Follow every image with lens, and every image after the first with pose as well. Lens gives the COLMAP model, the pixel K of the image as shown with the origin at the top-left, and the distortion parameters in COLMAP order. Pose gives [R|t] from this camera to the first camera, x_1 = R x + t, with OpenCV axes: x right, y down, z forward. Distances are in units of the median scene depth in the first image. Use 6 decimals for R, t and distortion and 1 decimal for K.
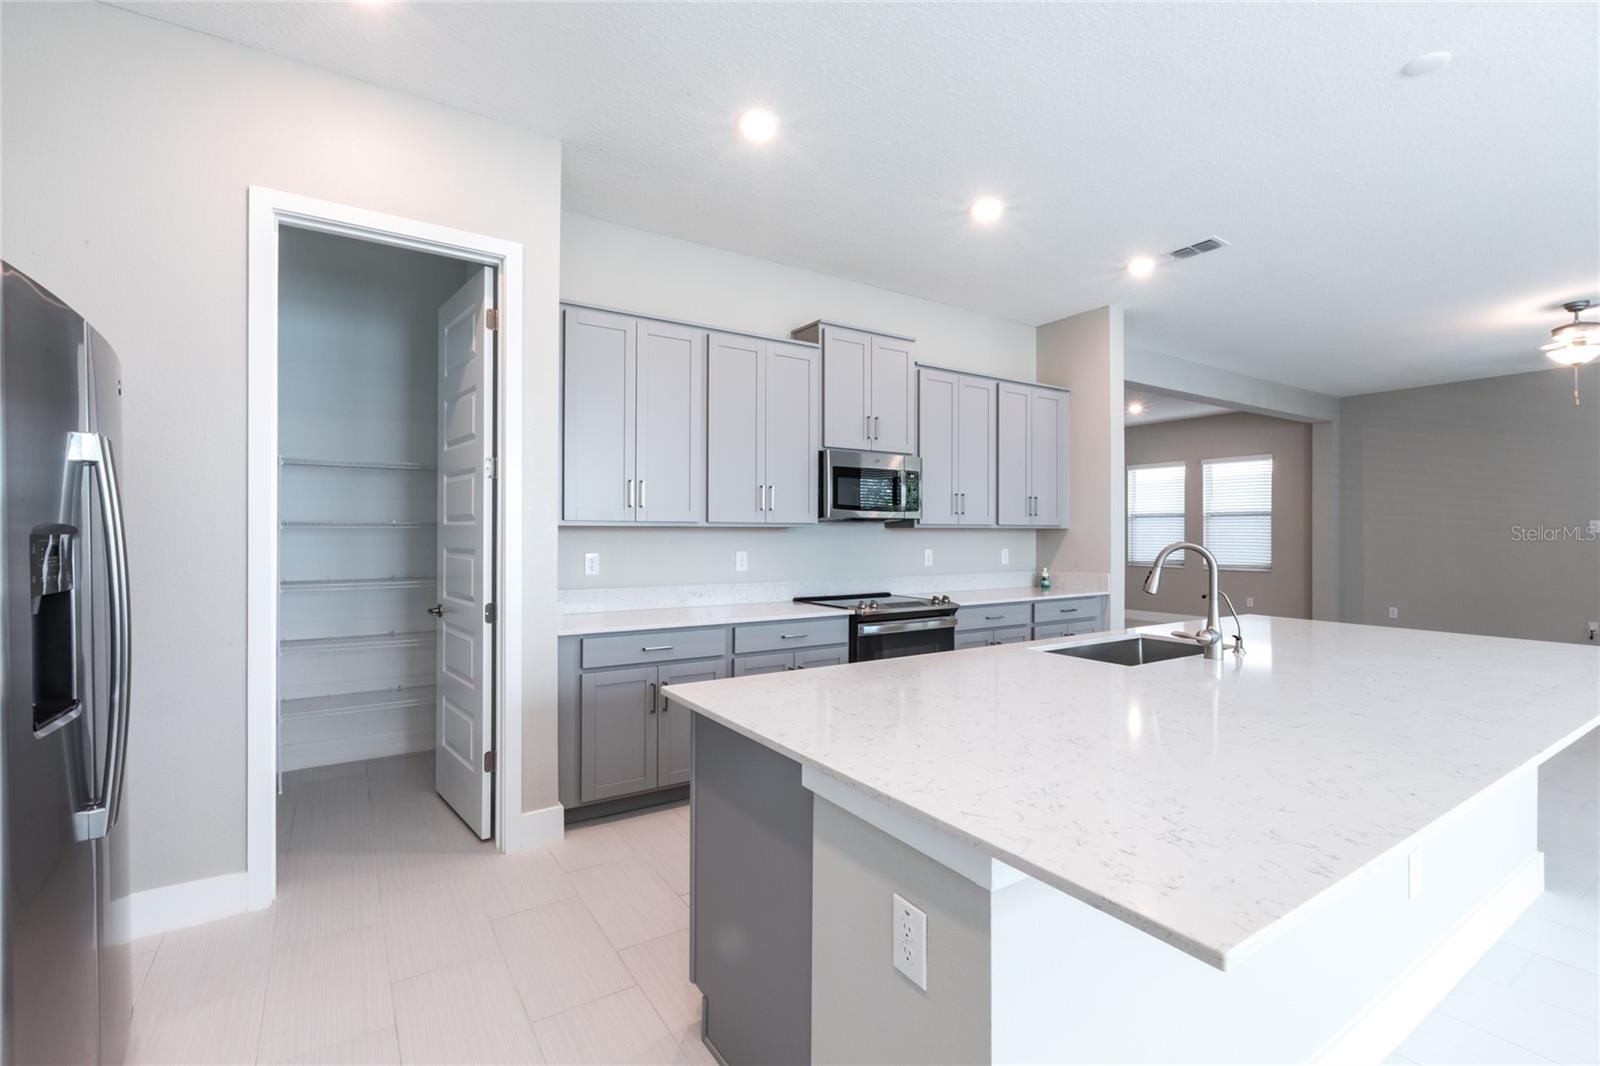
lens RADIAL K [[724.7, 0, 800.0], [0, 724.7, 533.0], [0, 0, 1]] dist [0.000729, 0.000419]
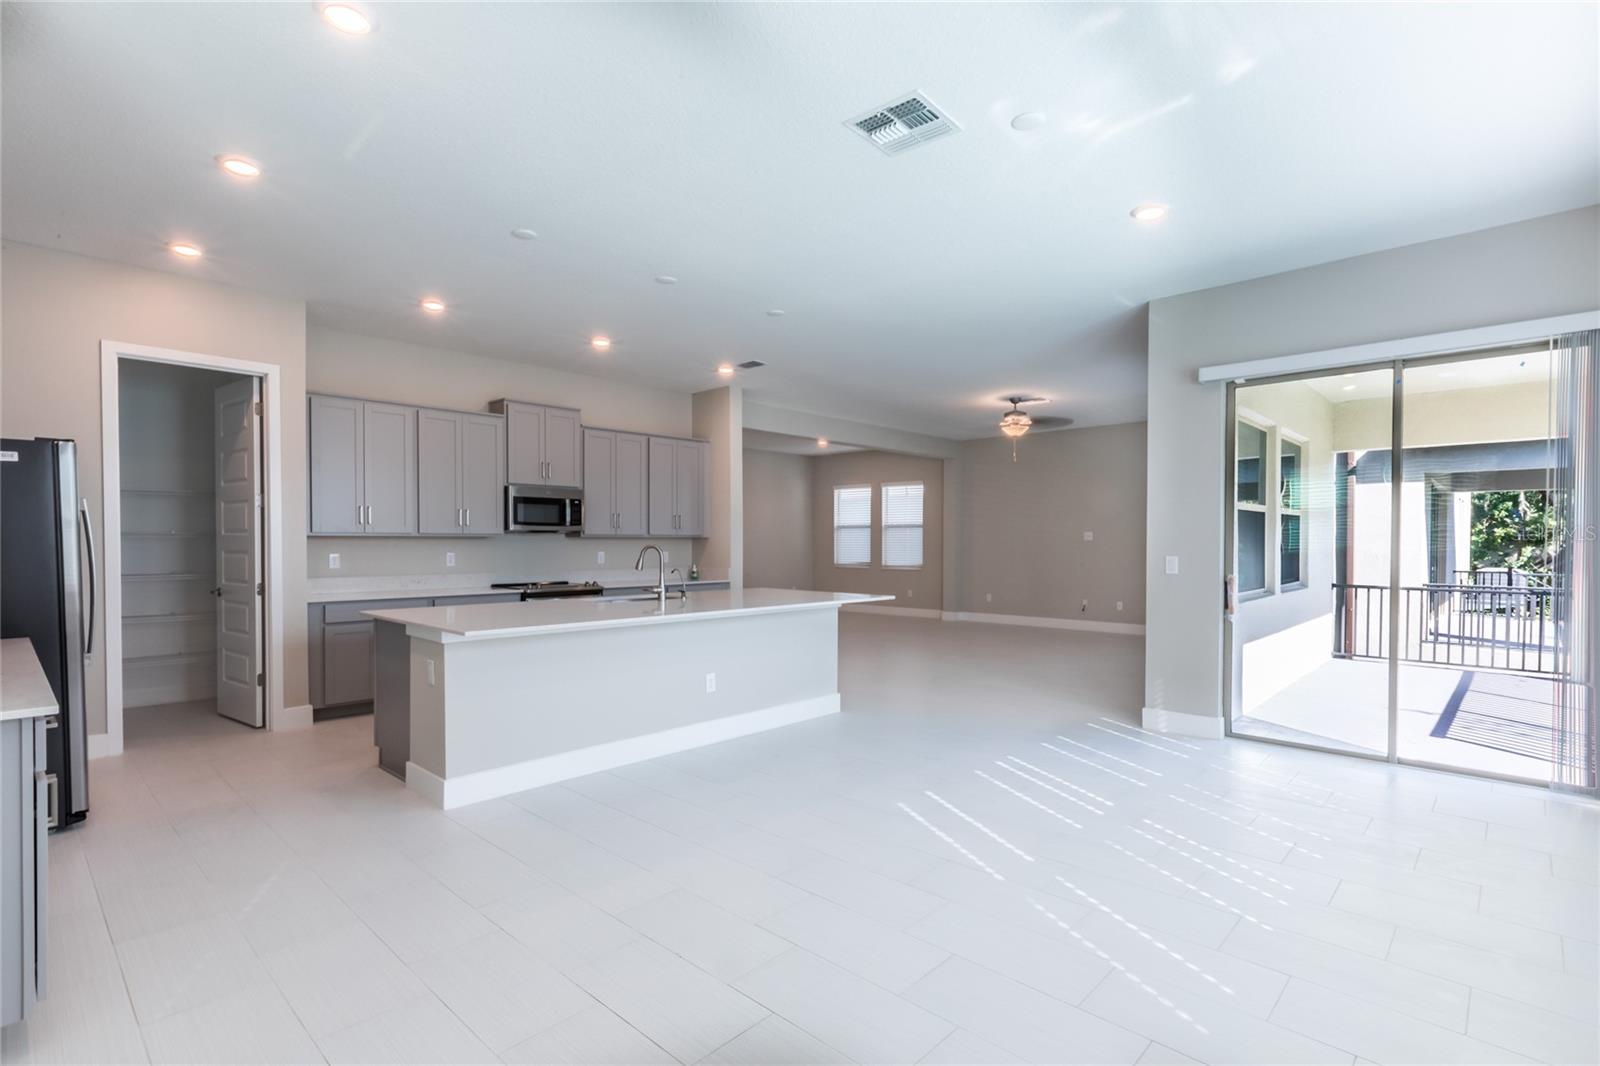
lens RADIAL K [[769.9, 0, 799.9], [0, 769.9, 555.0], [0, 0, 1]] dist [0.022890, -0.010855]
pose [[0.973207, -0.004936, 0.229878, 0.263691], [0.000741, 0.999832, 0.018333, 0.001574], [-0.229929, -0.017671, 0.973047, -0.731006]]
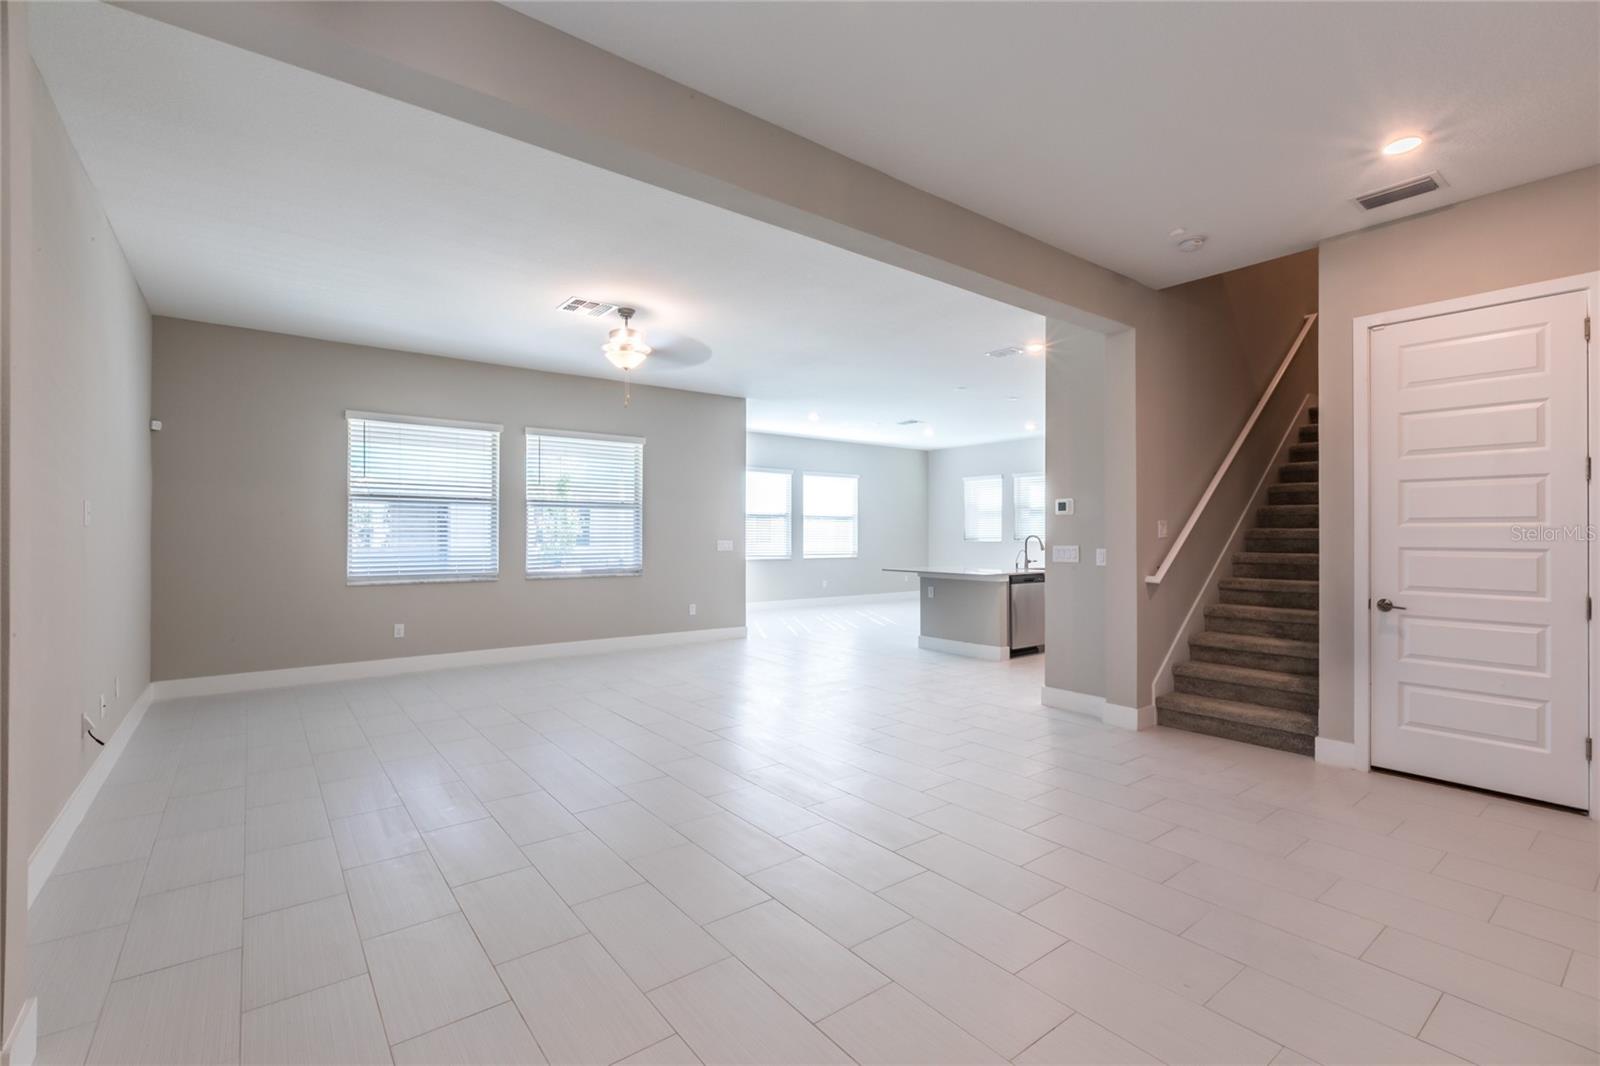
lens RADIAL K [[713.7, 0, 795.6], [0, 713.7, 529.5], [0, 0, 1]] dist [-0.001025, 0.000029]
pose [[-0.997515, -0.001066, -0.070440, 0.986679], [-0.000523, 0.999970, -0.007726, 0.007382], [0.070446, -0.007670, -0.997486, 2.850272]]
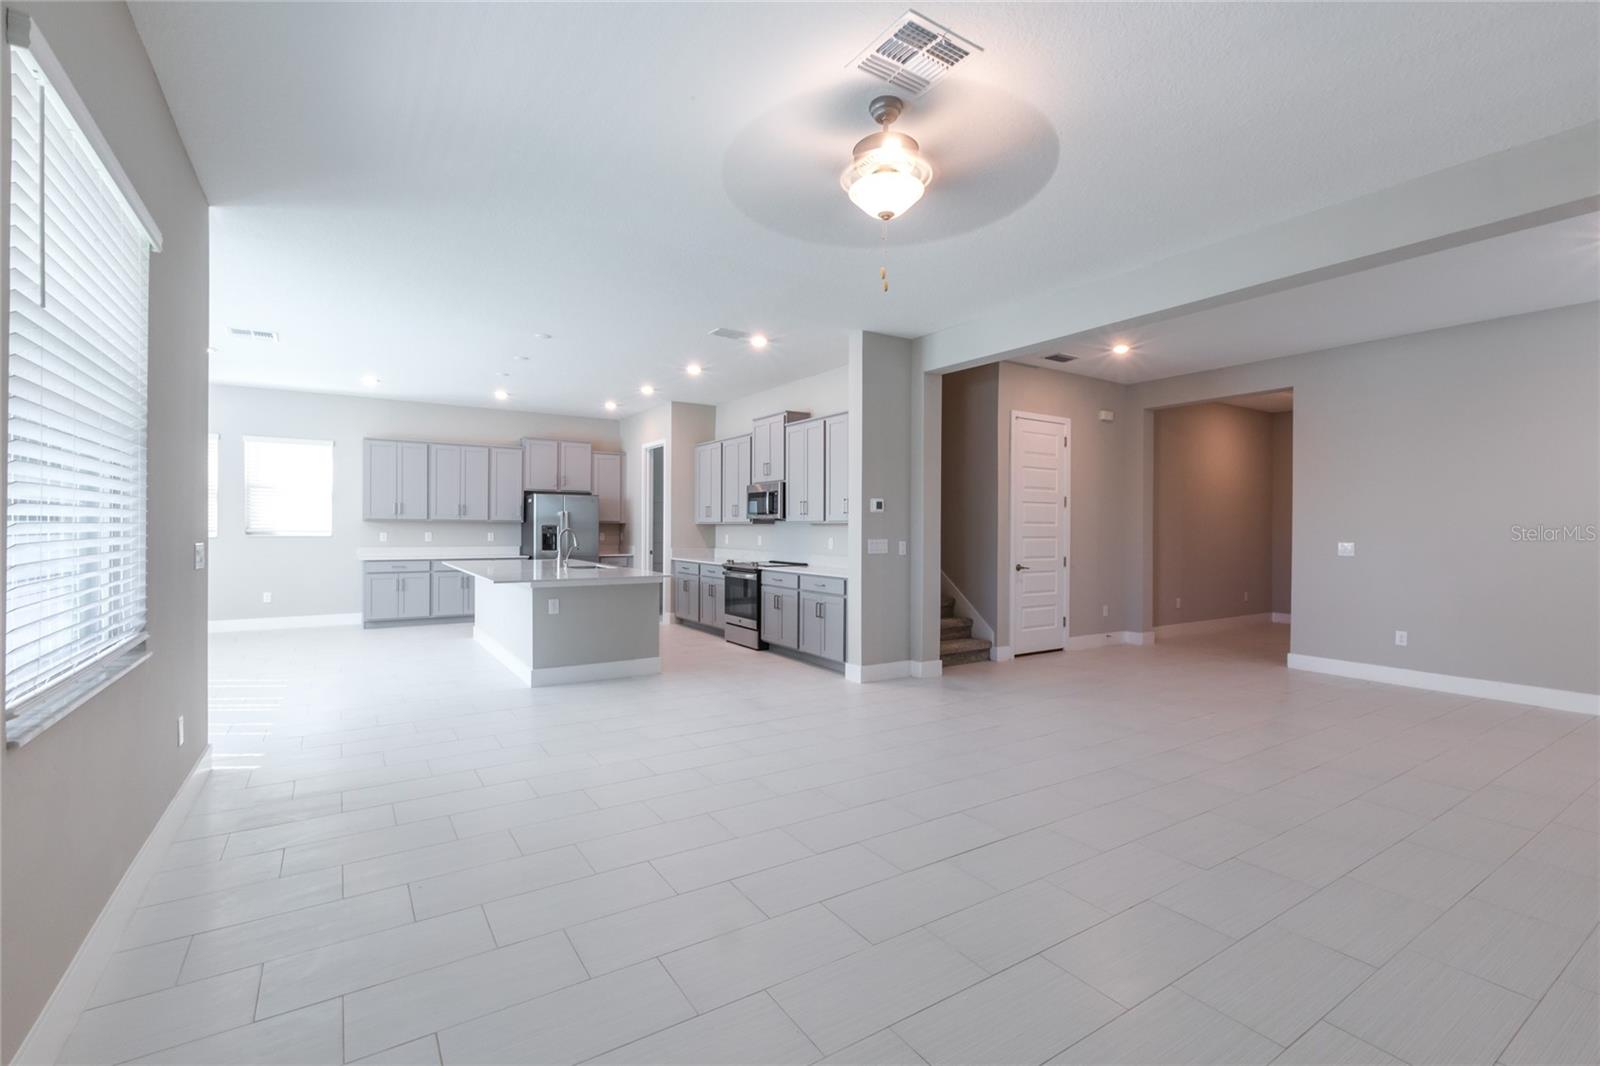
lens RADIAL K [[703.5, 0, 806.0], [0, 703.5, 528.9], [0, 0, 1]] dist [-0.000735, 0.000089]
pose [[-0.005418, 0.001541, -0.999984, 2.040060], [-0.003956, 0.999991, 0.001563, 0.002494], [0.999977, 0.003964, -0.005412, 1.212379]]
